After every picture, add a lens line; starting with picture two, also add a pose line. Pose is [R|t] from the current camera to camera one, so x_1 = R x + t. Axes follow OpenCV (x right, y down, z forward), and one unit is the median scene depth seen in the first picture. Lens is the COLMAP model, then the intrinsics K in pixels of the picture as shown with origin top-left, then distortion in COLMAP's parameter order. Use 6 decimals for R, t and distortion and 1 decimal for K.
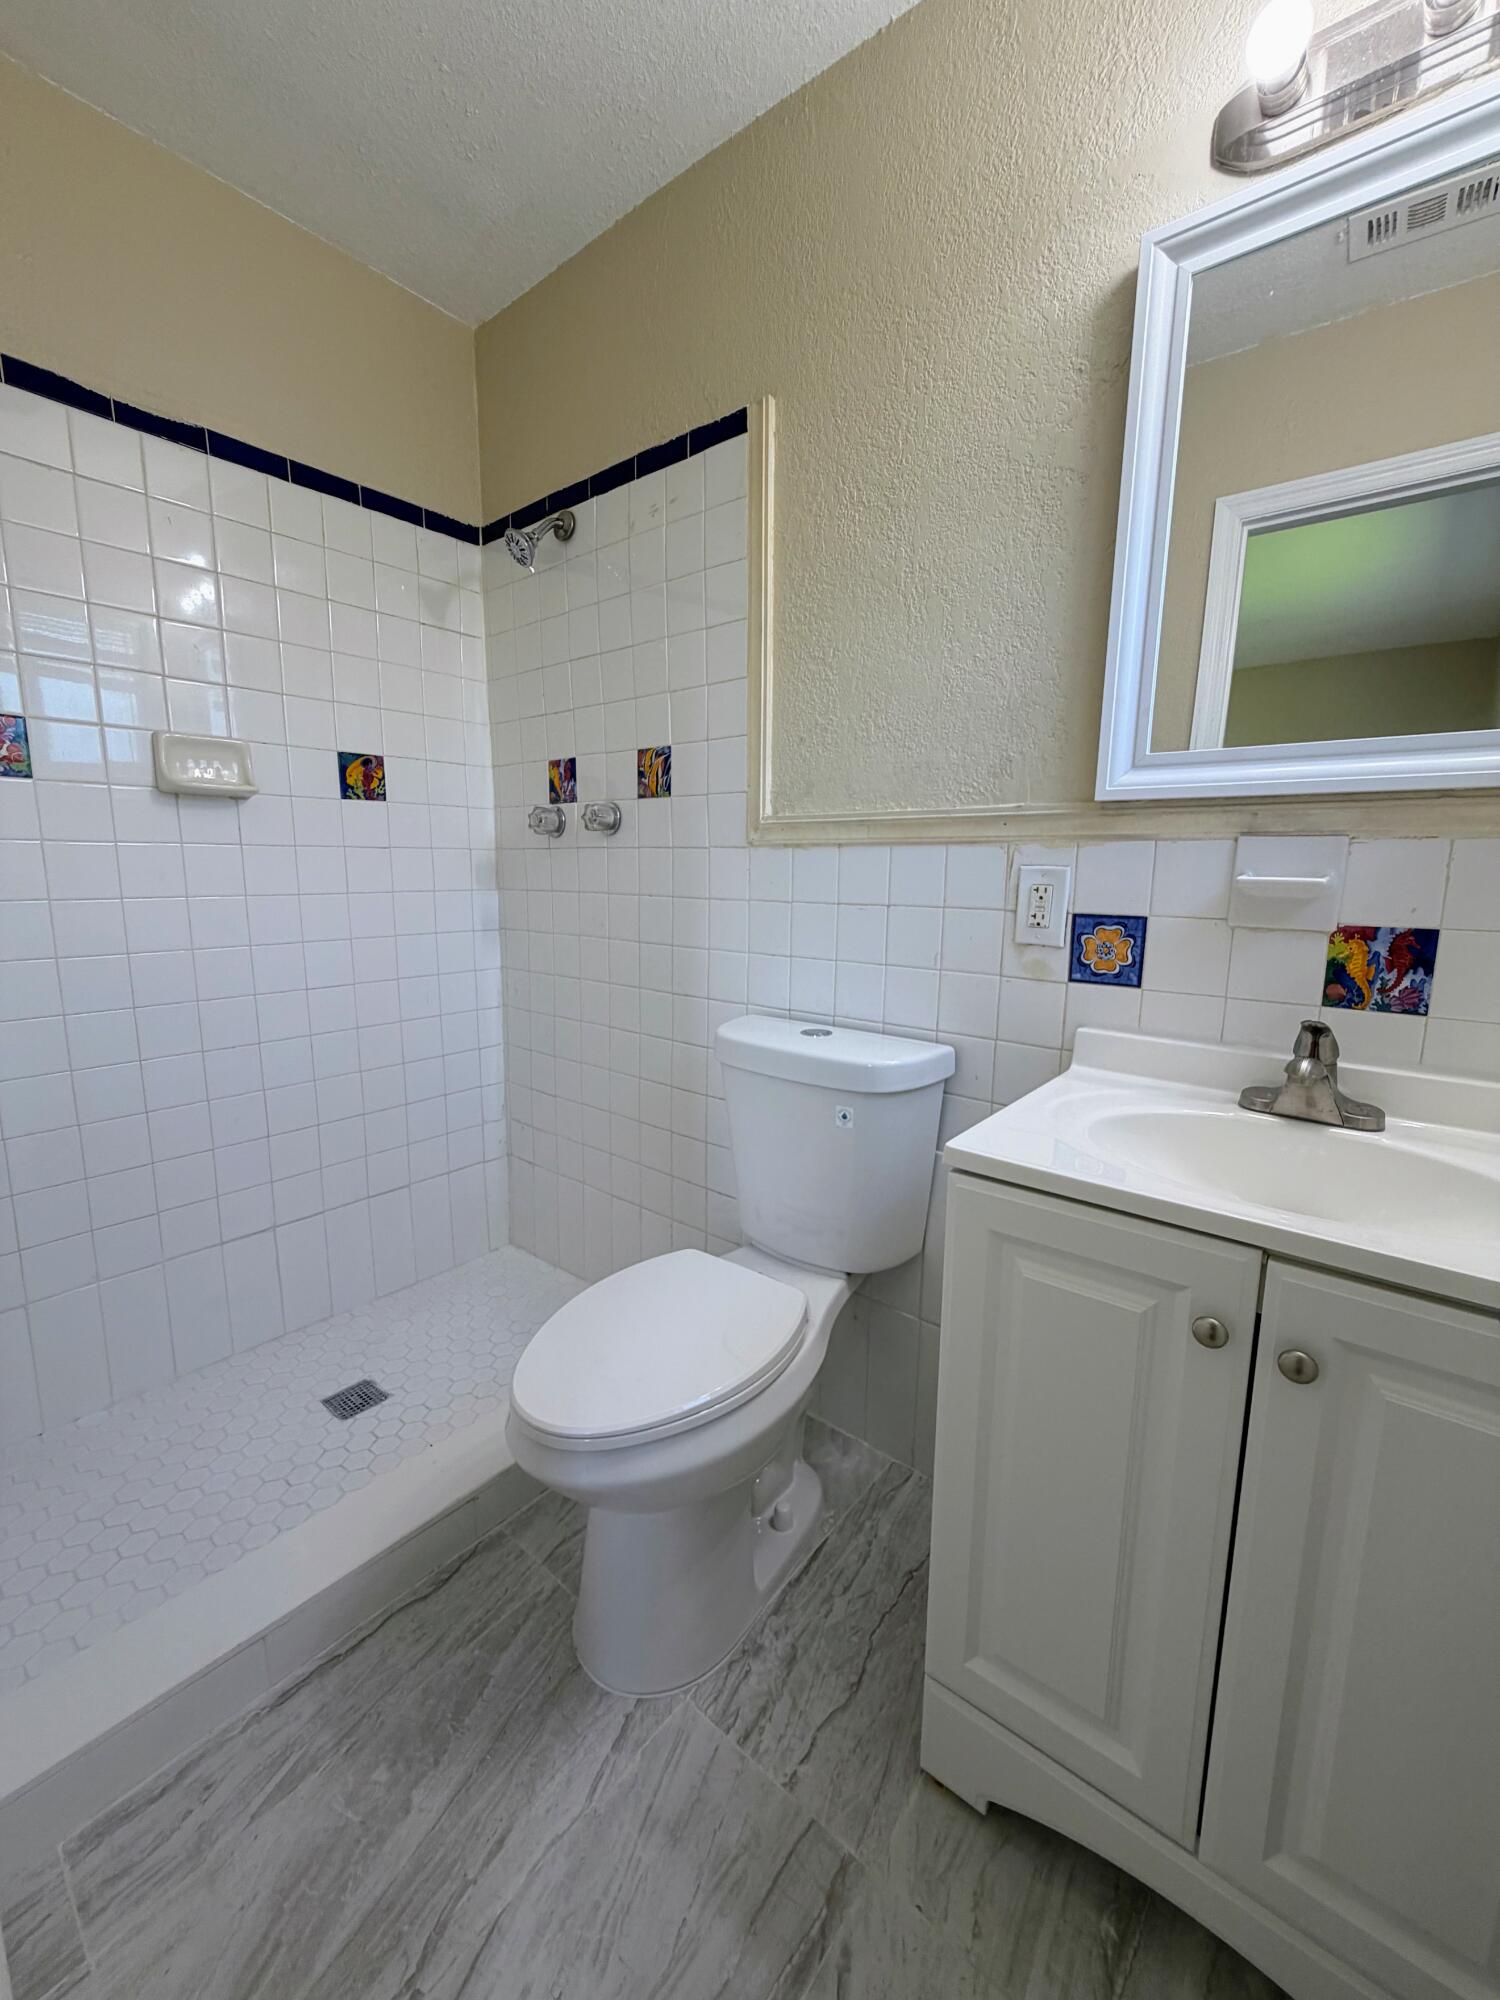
lens RADIAL K [[797.8, 0, 744.3], [0, 797.8, 993.3], [0, 0, 1]] dist [-0.001099, 0.000754]
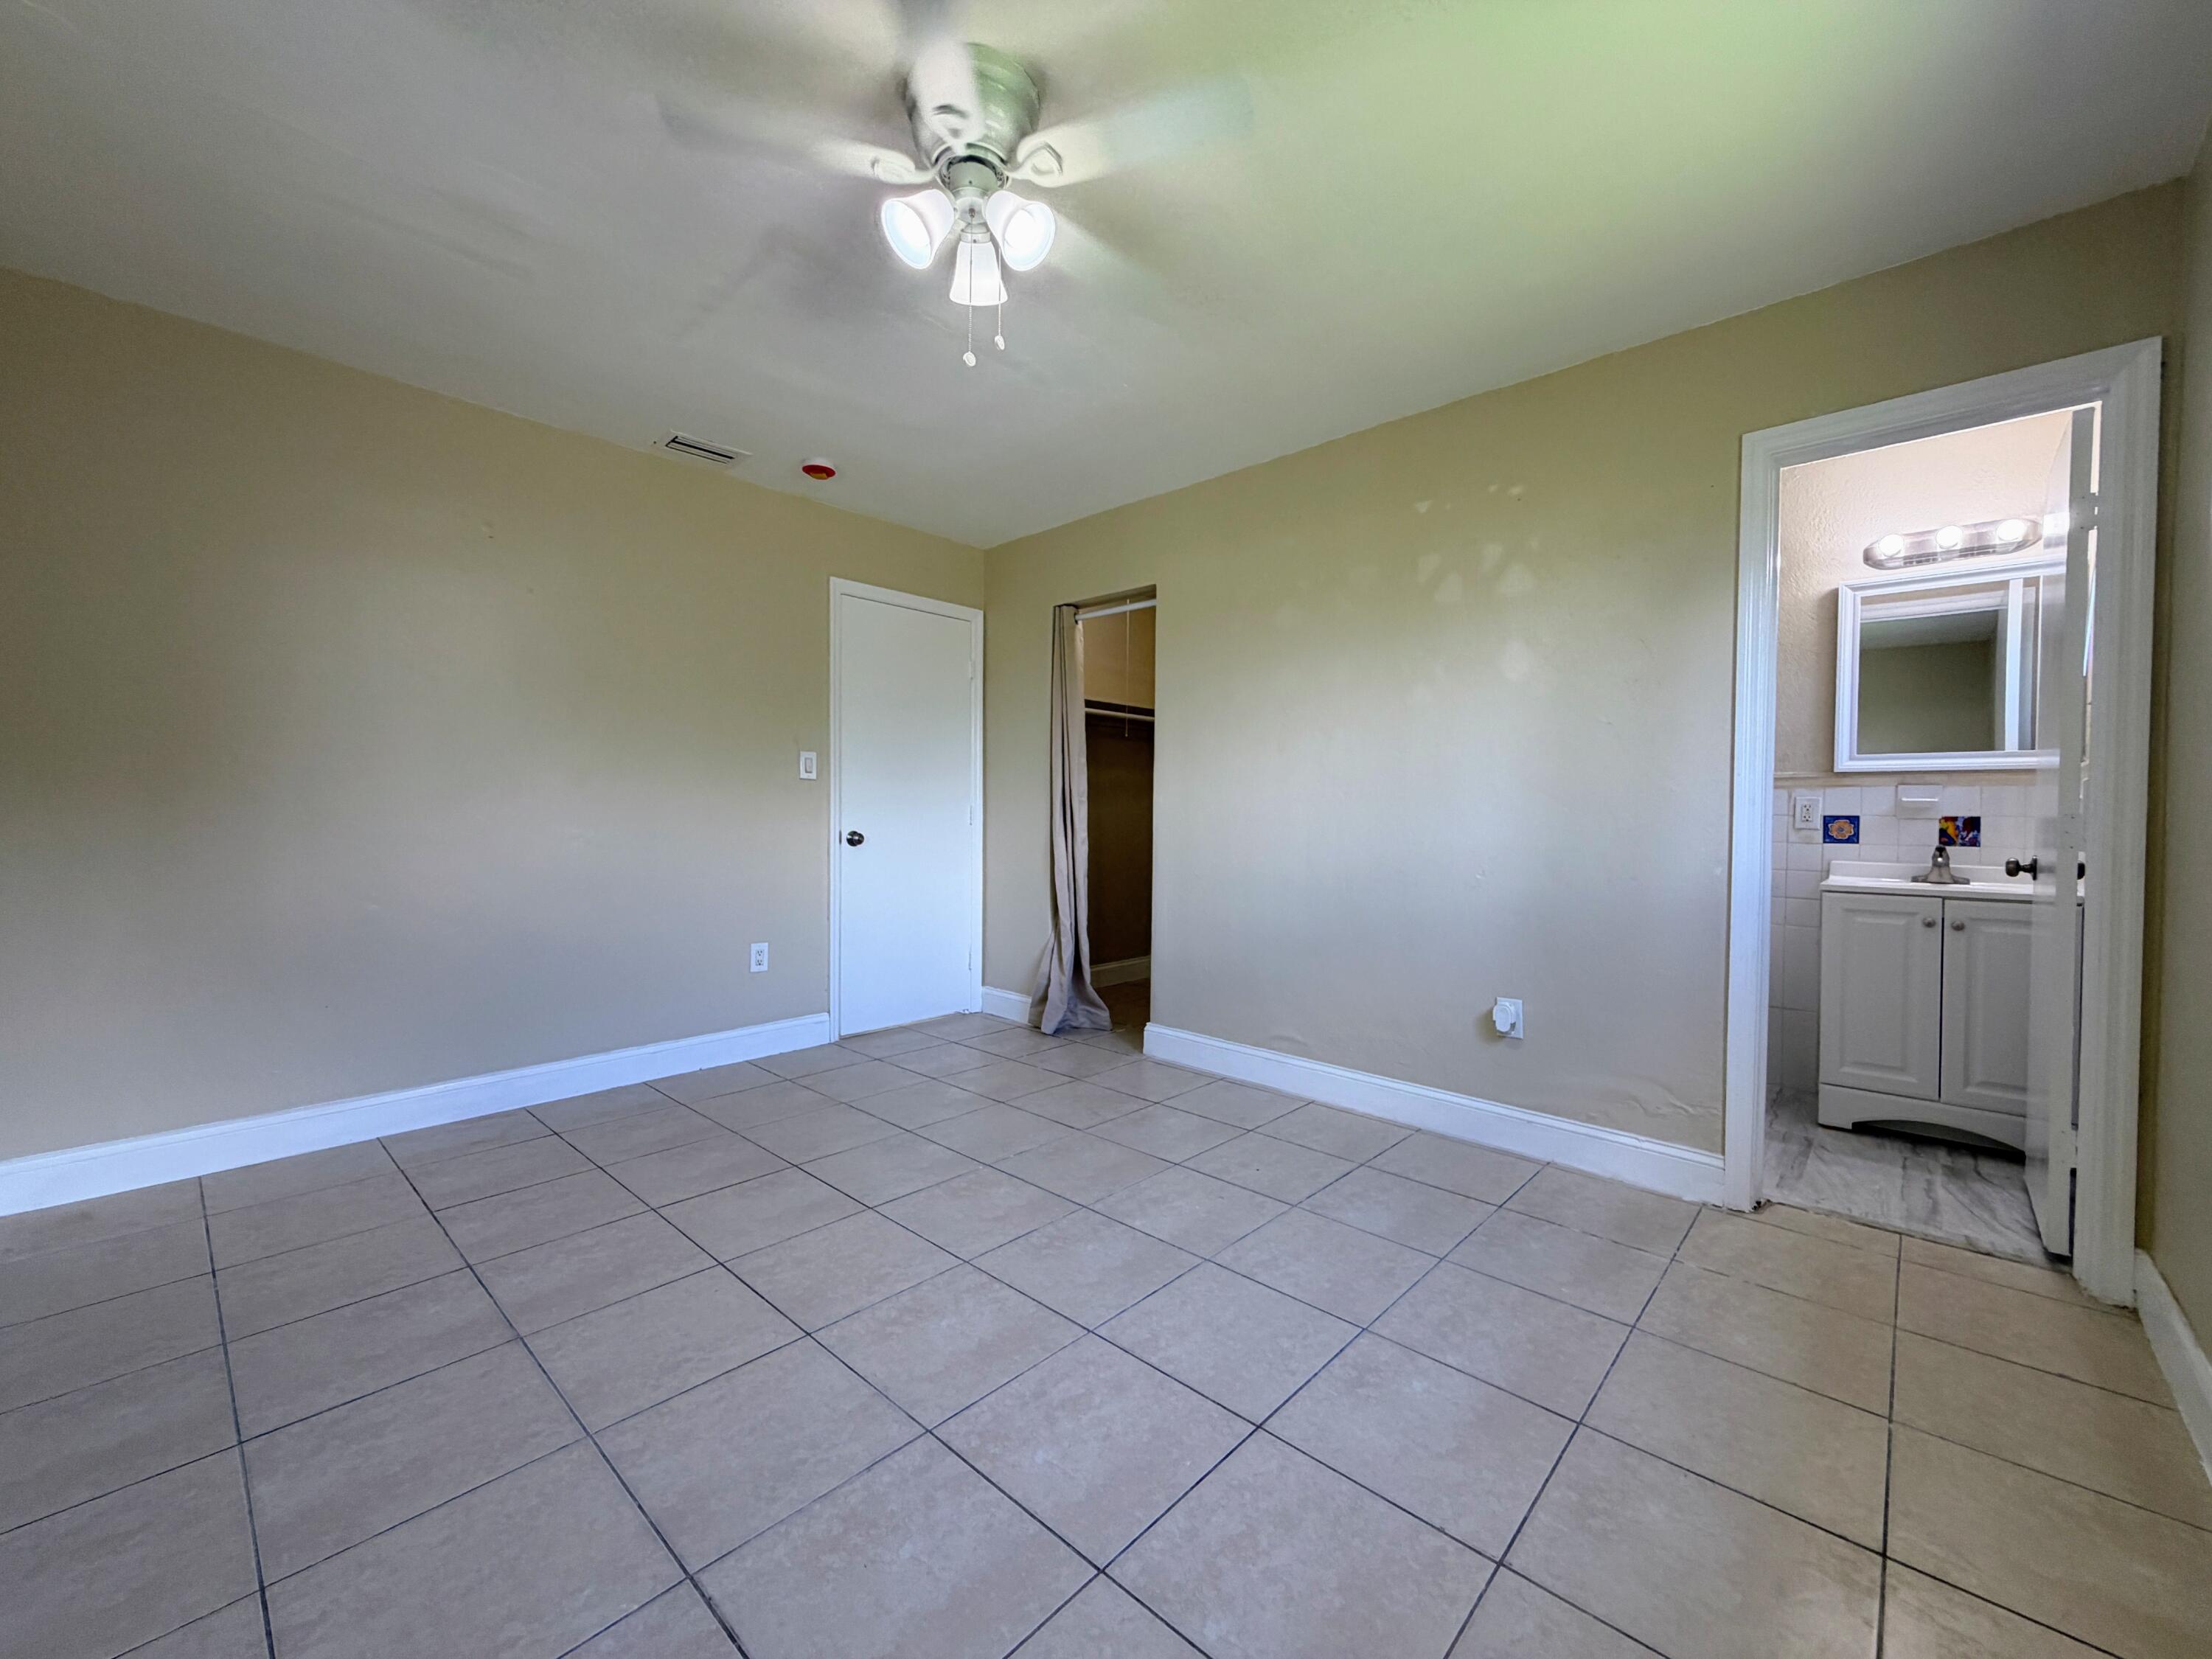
lens RADIAL K [[882.4, 0, 1100.9], [0, 882.4, 826.8], [0, 0, 1]] dist [-0.001099, 0.000754]
pose [[0.998397, 0.004630, -0.056410, -2.011660], [-0.013034, 0.988669, -0.149545, 0.448538], [0.055079, 0.150041, 0.987144, -2.195843]]
